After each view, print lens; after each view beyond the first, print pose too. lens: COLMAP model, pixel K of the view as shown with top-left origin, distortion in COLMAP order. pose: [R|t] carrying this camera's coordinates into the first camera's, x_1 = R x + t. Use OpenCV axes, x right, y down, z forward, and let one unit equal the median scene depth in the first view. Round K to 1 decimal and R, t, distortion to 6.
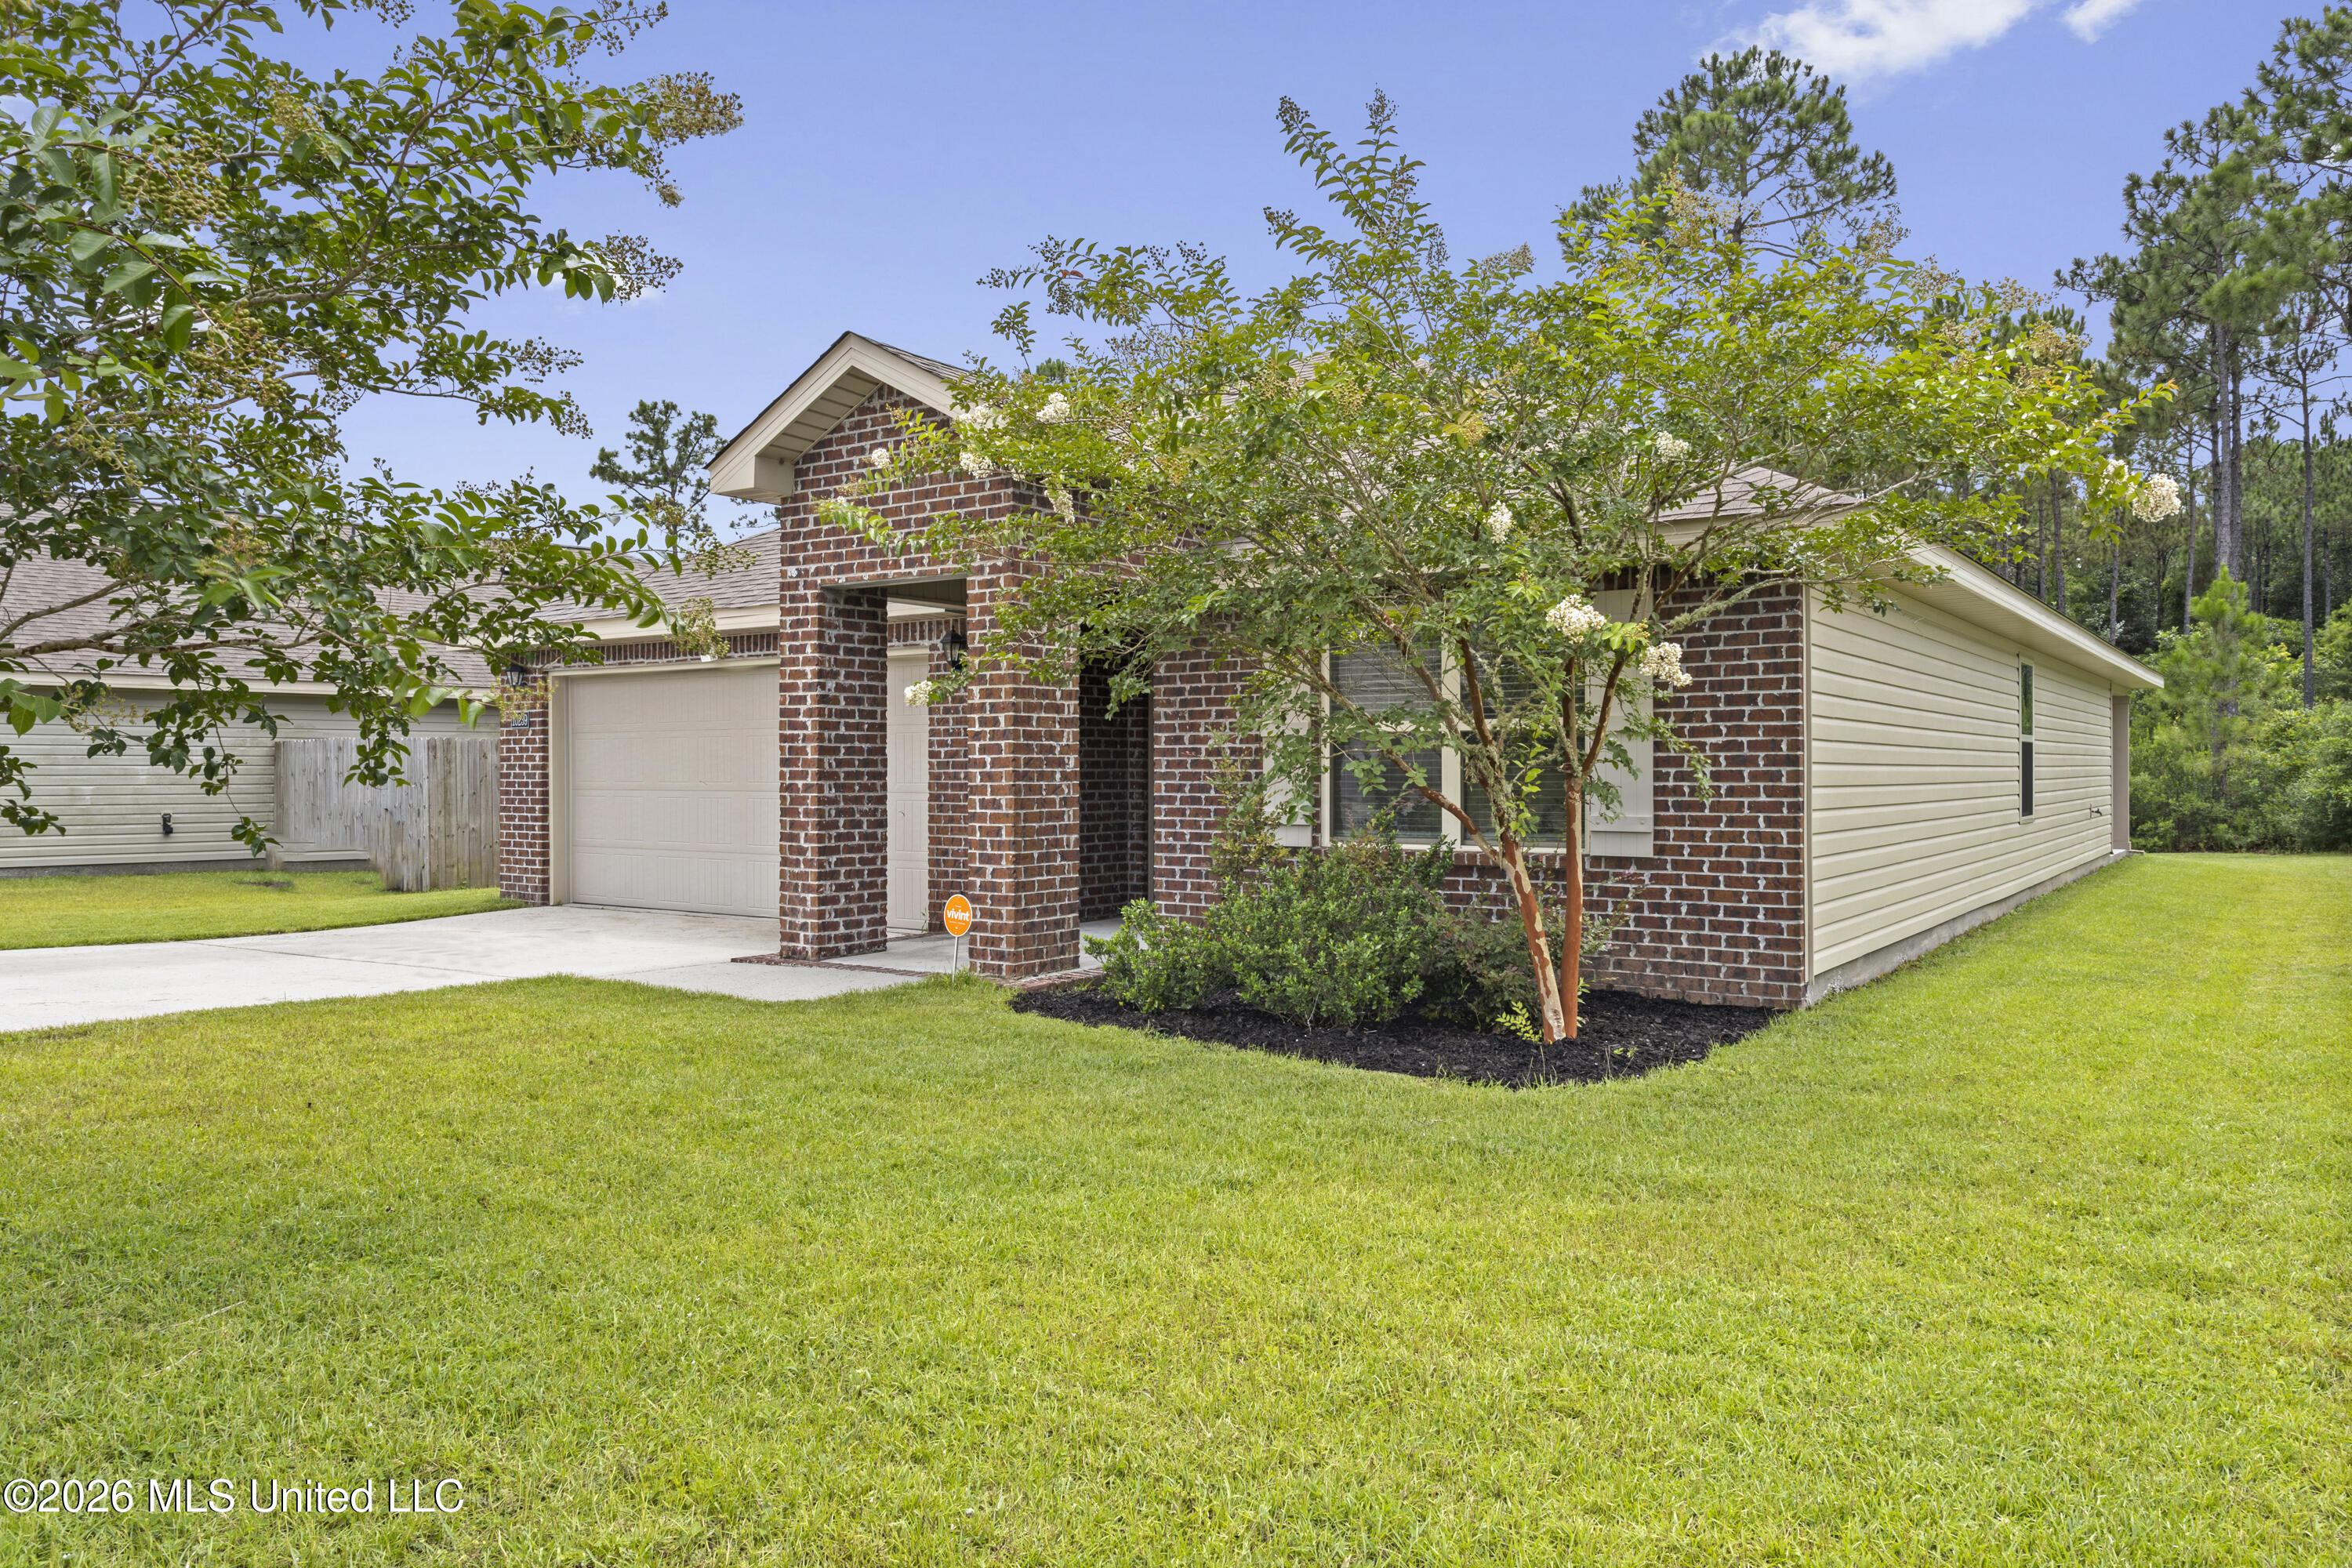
lens RADIAL K [[1645.8, 0, 1175.0], [0, 1645.8, 781.6], [0, 0, 1]] dist [-0.001080, 0.000014]
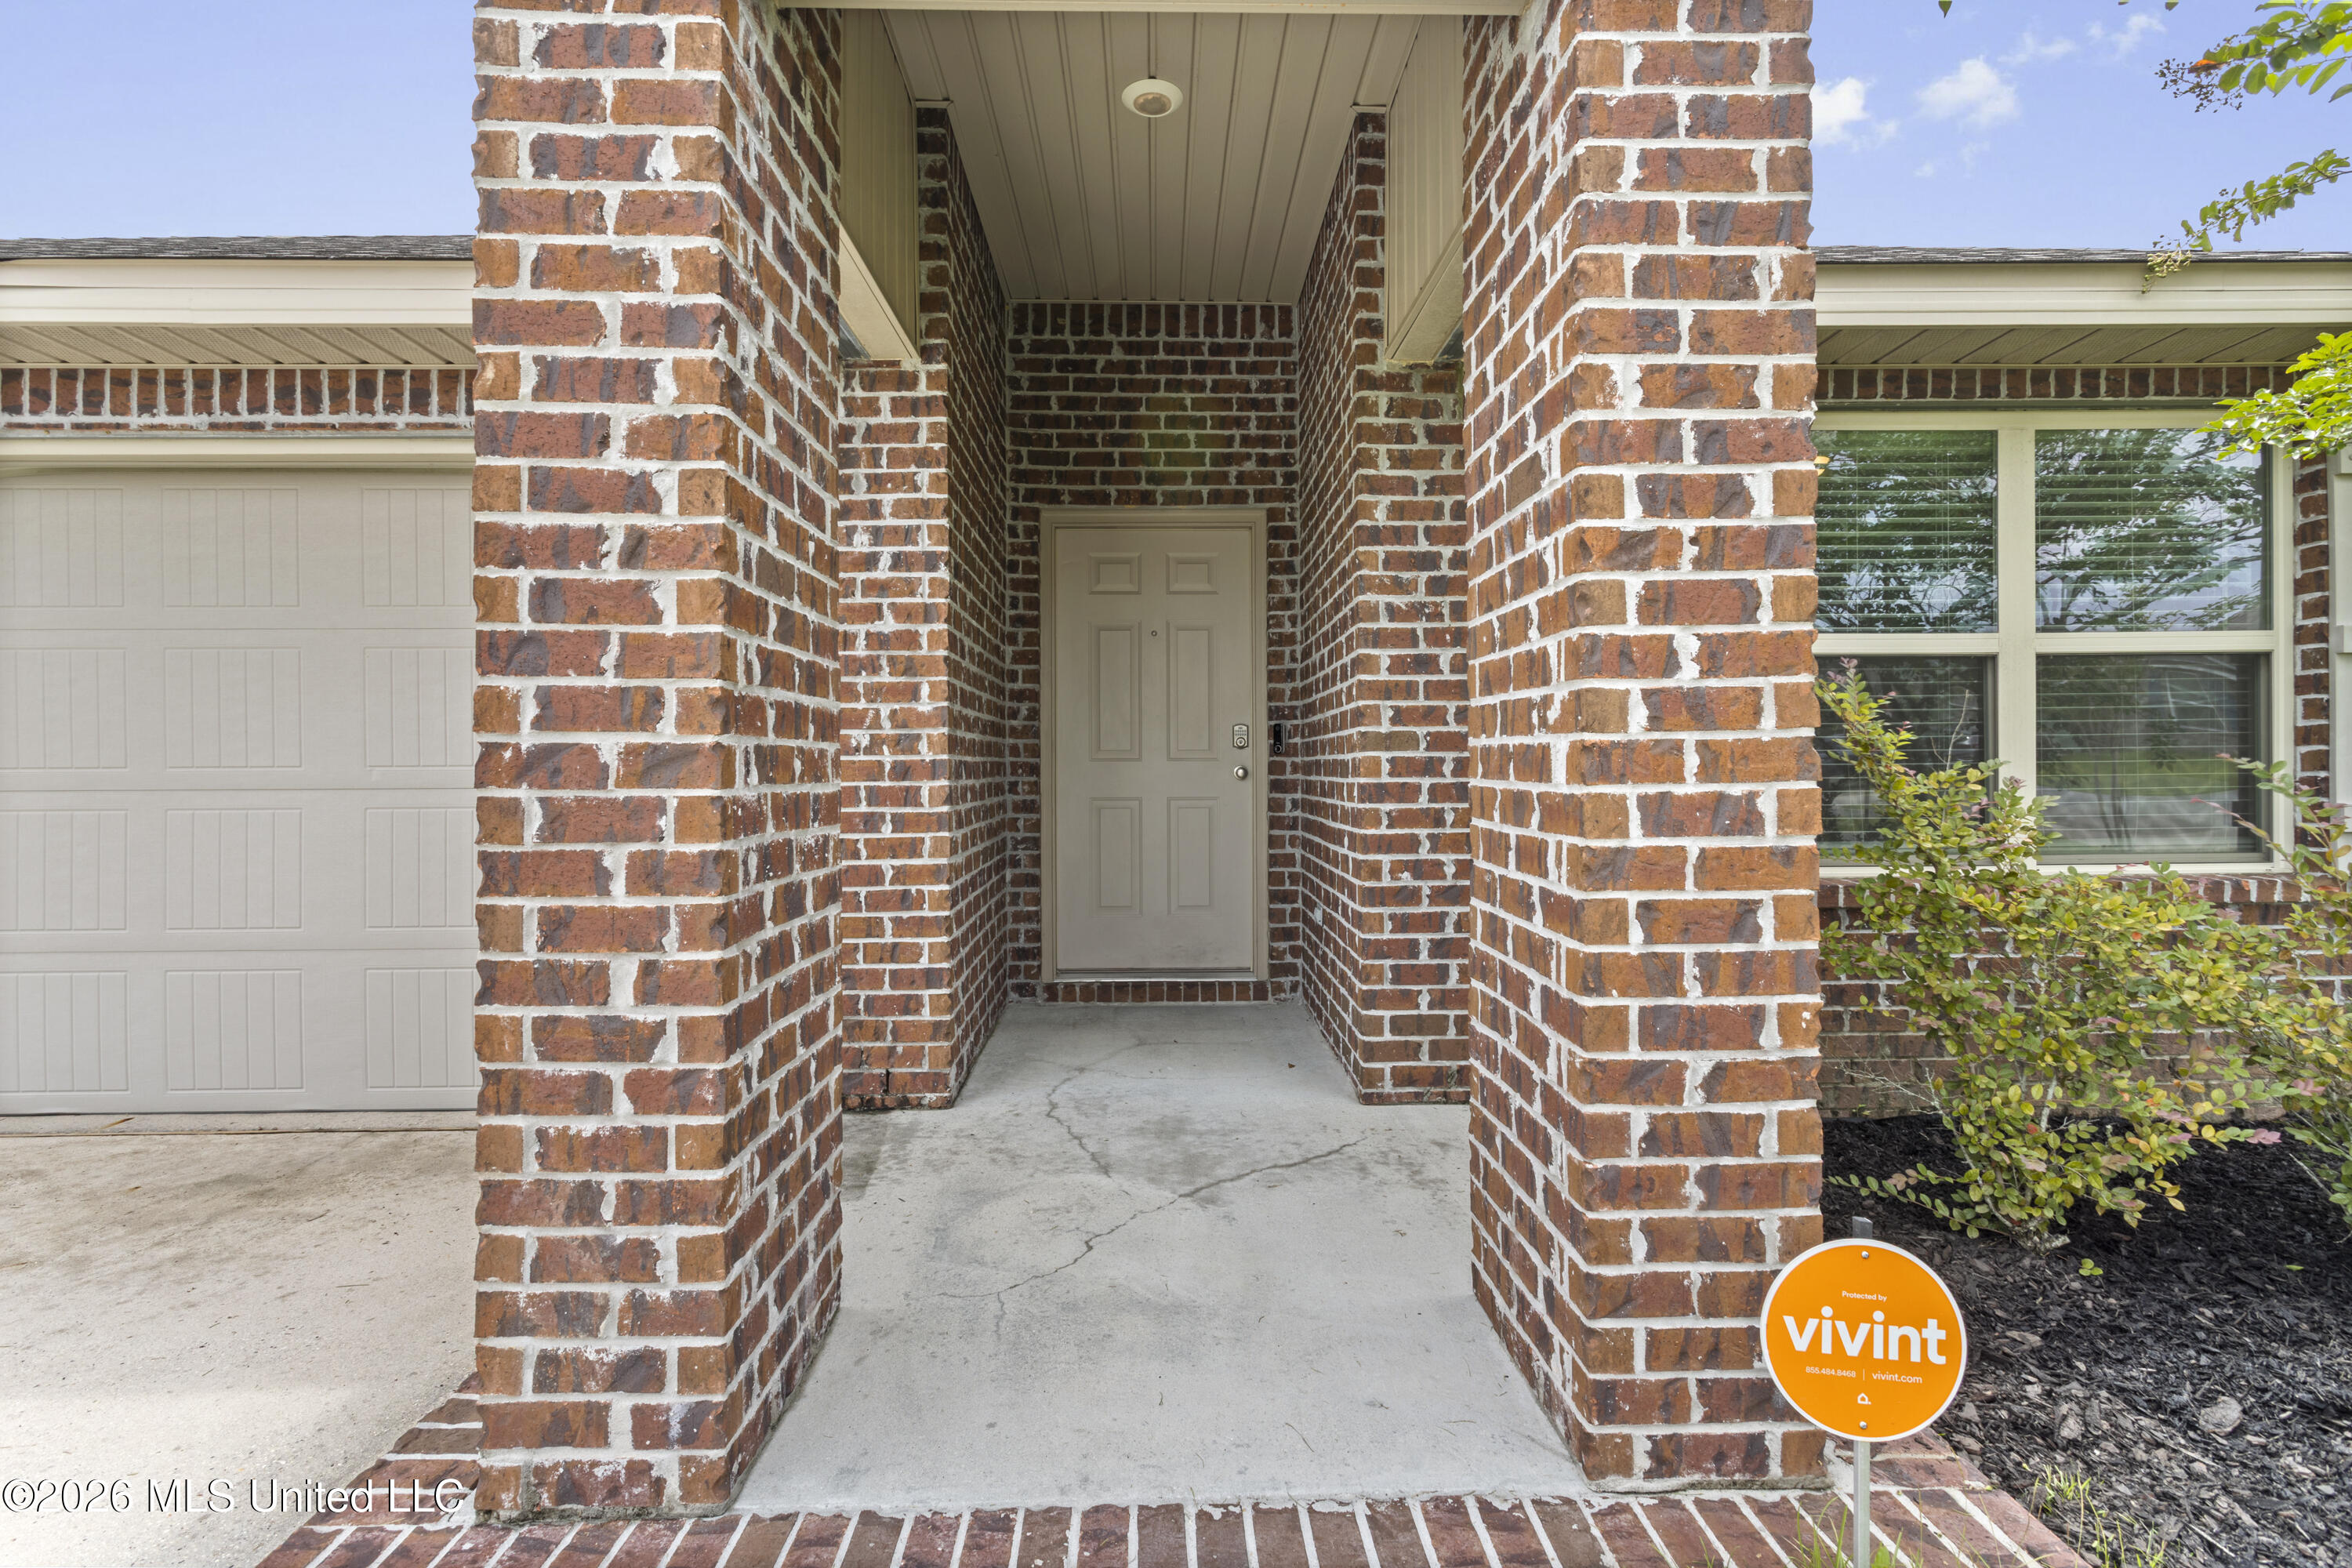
lens RADIAL K [[1121.9, 0, 1178.4], [0, 1121.9, 767.4], [0, 0, 1]] dist [0.007613, 0.003991]
pose [[0.799390, -0.003065, 0.600805, -0.259850], [0.009246, 0.999931, -0.007201, 0.006174], [-0.600741, 0.011312, 0.799363, 0.831781]]
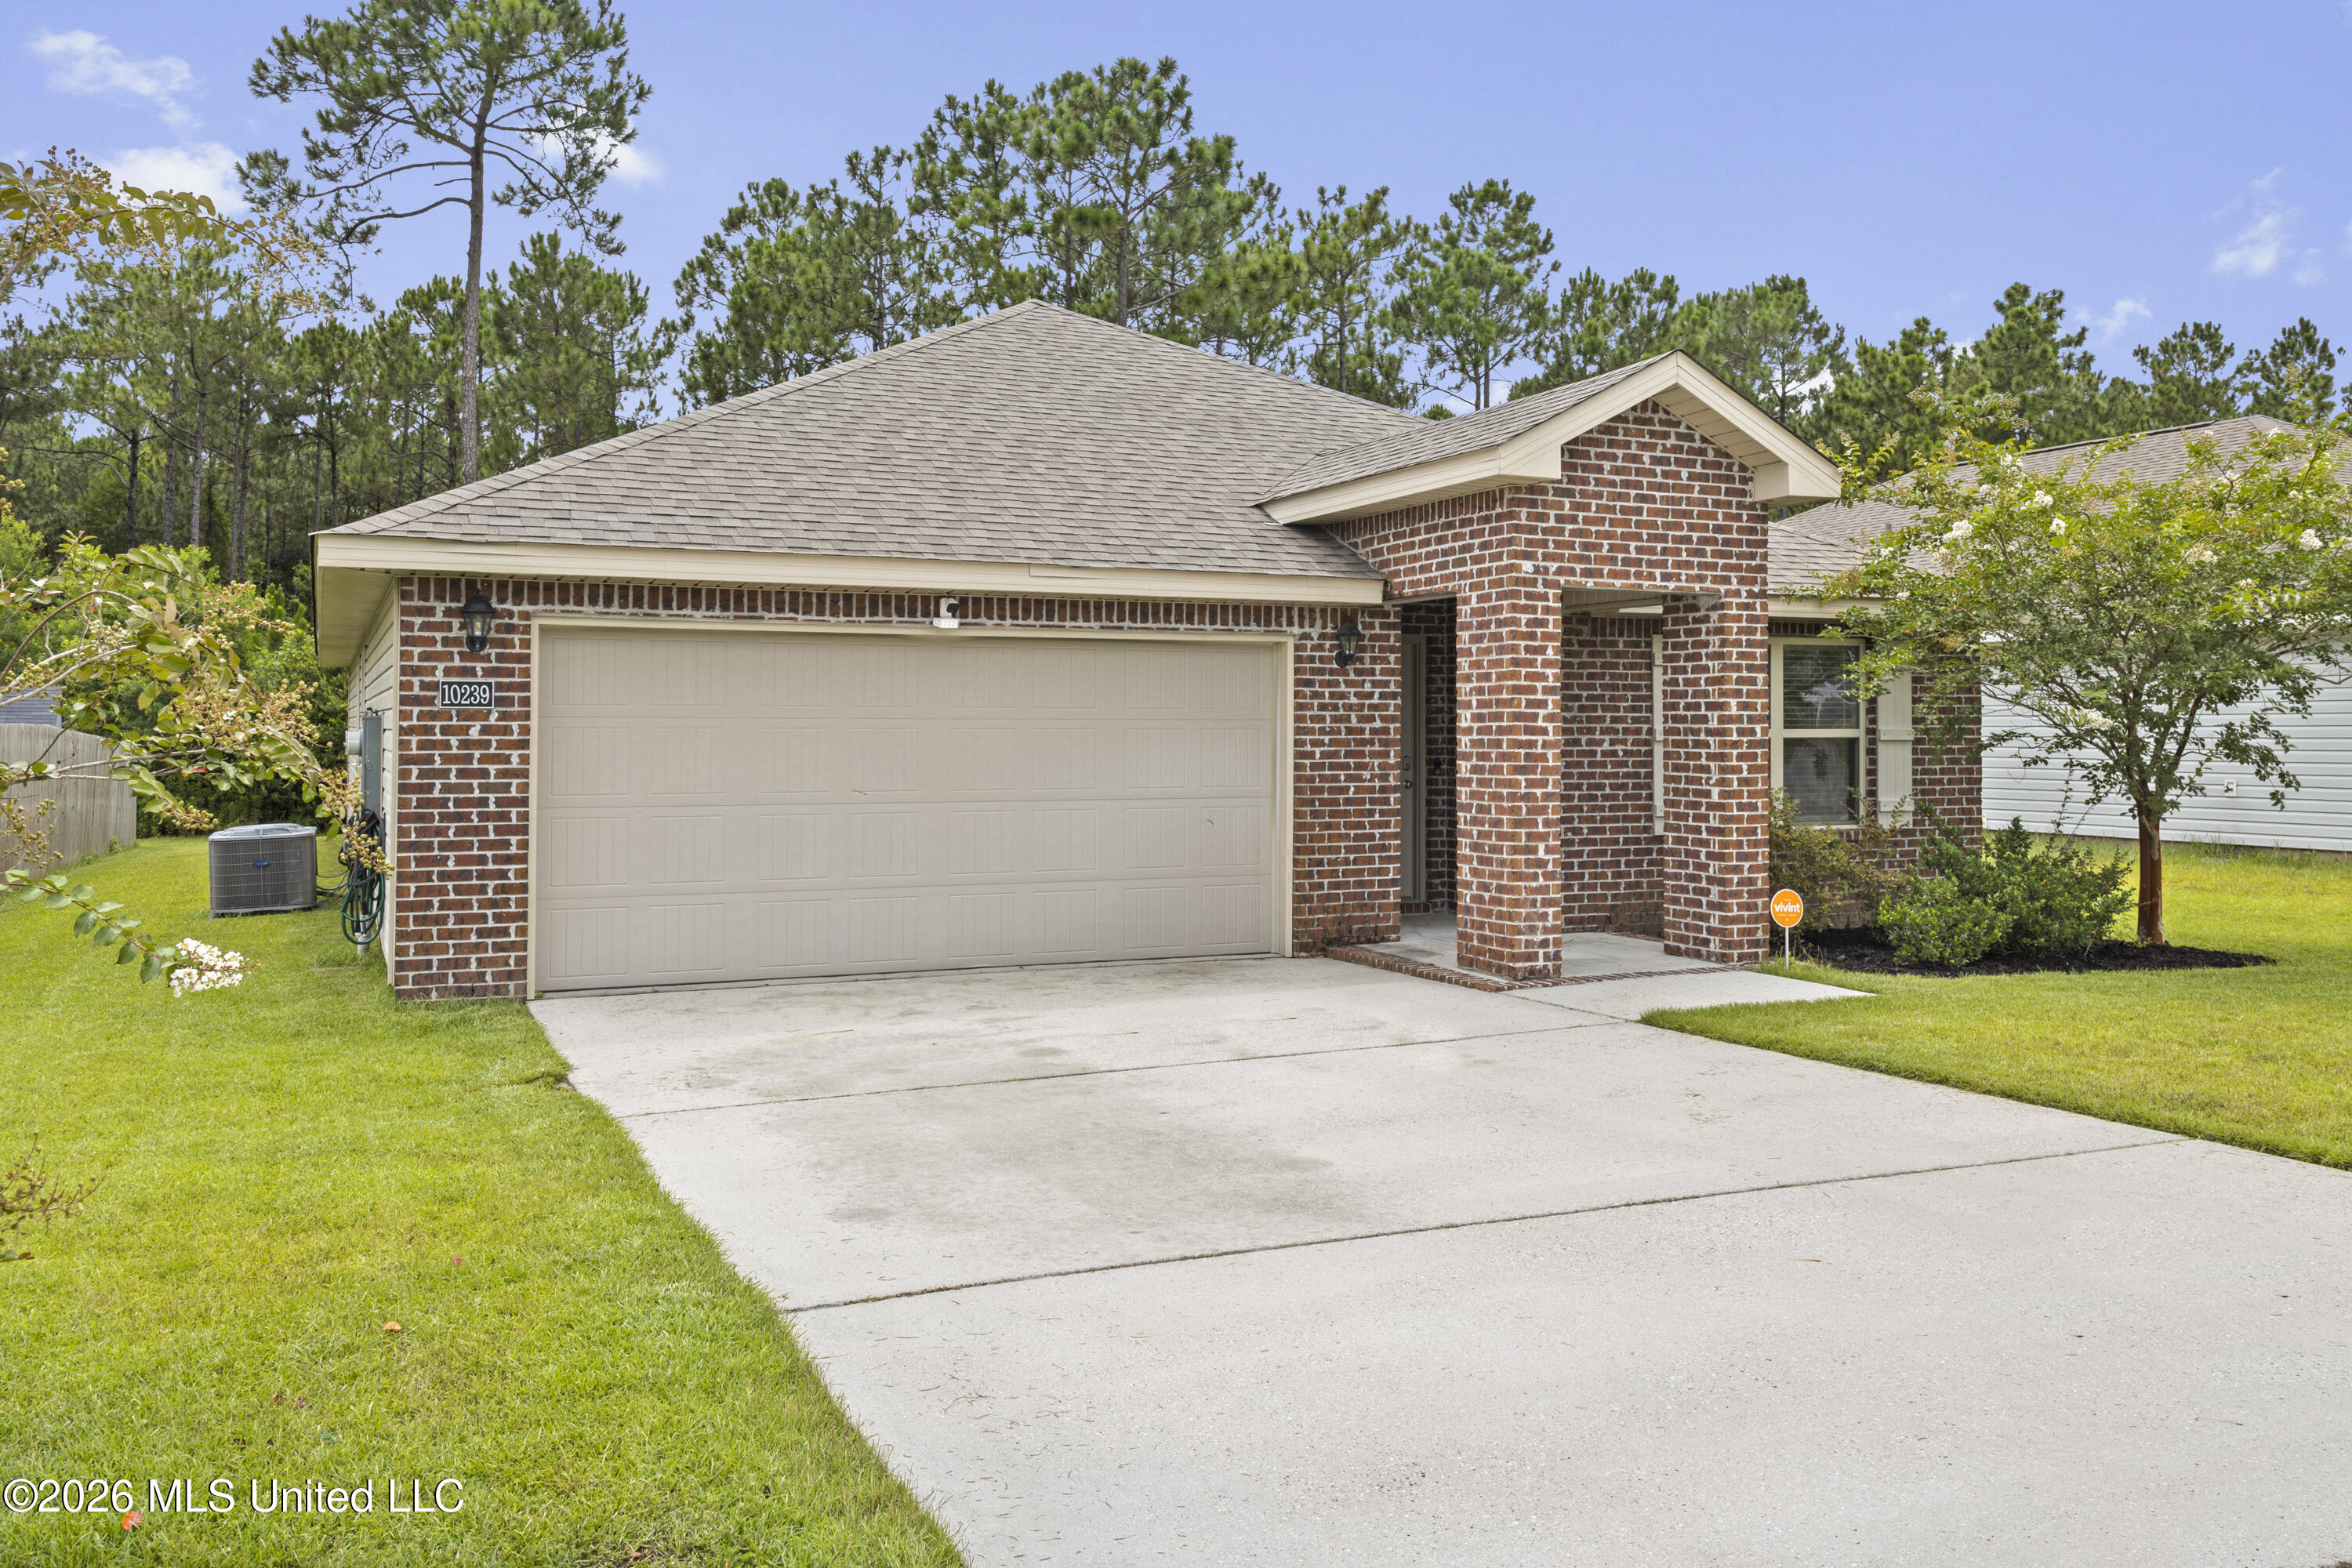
lens RADIAL K [[1876.3, 0, 1228.1], [0, 1876.3, 704.3], [0, 0, 1]] dist [0.038774, 0.009500]
pose [[0.480033, 0.014394, 0.877132, -1.267112], [0.003447, 0.999827, -0.018294, -0.030229], [-0.877244, 0.011805, 0.479900, 0.641054]]
